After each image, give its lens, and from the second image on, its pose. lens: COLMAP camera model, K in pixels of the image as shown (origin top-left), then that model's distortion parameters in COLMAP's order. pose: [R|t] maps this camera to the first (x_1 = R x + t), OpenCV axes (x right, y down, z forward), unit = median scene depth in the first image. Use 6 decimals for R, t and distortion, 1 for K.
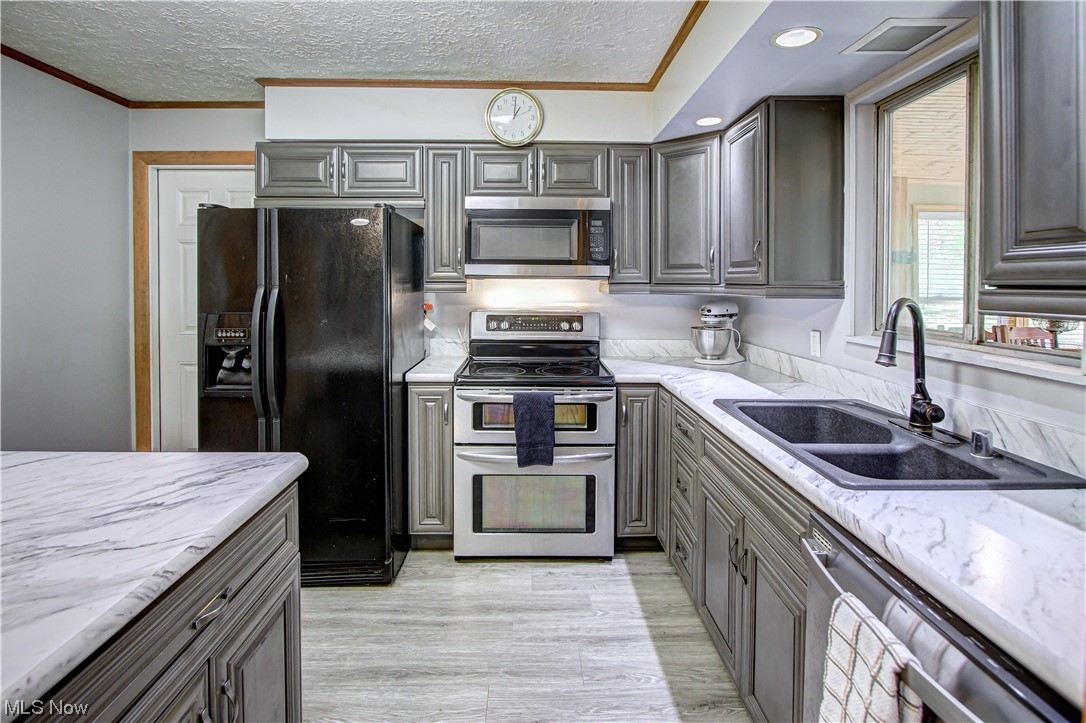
lens RADIAL K [[549.2, 0, 544.1], [0, 549.2, 268.4], [0, 0, 1]] dist [-0.014206, -0.000030]
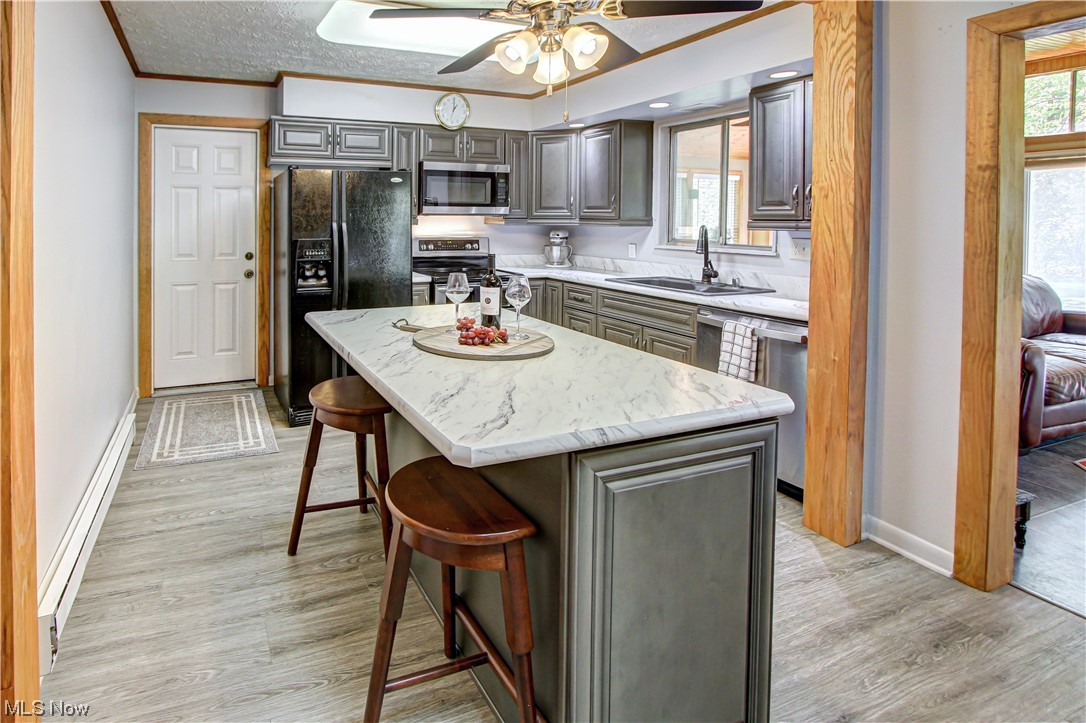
lens RADIAL K [[555.5, 0, 397.5], [0, 555.5, 204.8], [0, 0, 1]] dist [-0.017202, -0.000392]
pose [[0.950455, 0.003869, 0.310839, -0.689866], [-0.005770, 0.999970, 0.005195, -0.018948], [-0.310809, -0.006732, 0.950449, -0.434939]]
